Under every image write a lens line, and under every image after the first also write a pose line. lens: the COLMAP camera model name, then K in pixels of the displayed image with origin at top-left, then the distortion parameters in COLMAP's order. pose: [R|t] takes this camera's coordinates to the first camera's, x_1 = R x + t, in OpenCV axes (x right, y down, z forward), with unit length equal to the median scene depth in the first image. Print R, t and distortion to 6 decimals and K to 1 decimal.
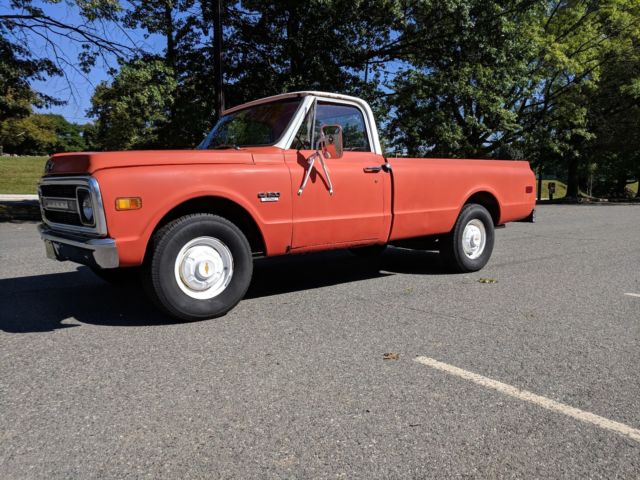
lens RADIAL K [[474.0, 0, 320.0], [0, 474.0, 240.0], [0, 0, 1]] dist [-0.003622, 0.012906]
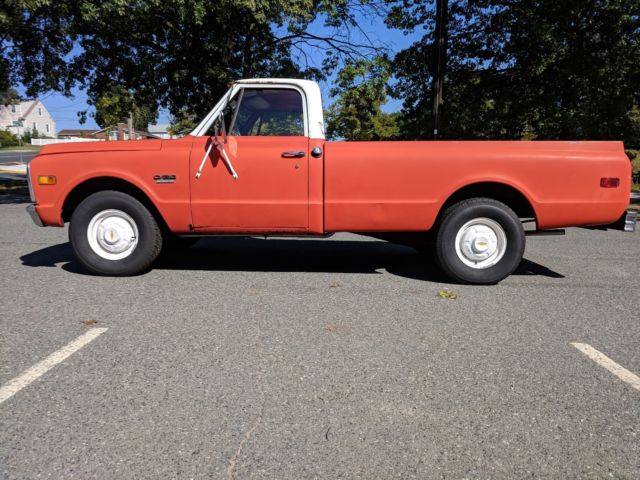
lens RADIAL K [[474.0, 0, 320.0], [0, 474.0, 240.0], [0, 0, 1]] dist [-0.003622, 0.012906]
pose [[0.783870, 0.097871, -0.613163, 0.731626], [-0.088132, 0.995039, 0.046156, -0.025024], [0.614638, 0.017859, 0.788607, 0.274944]]
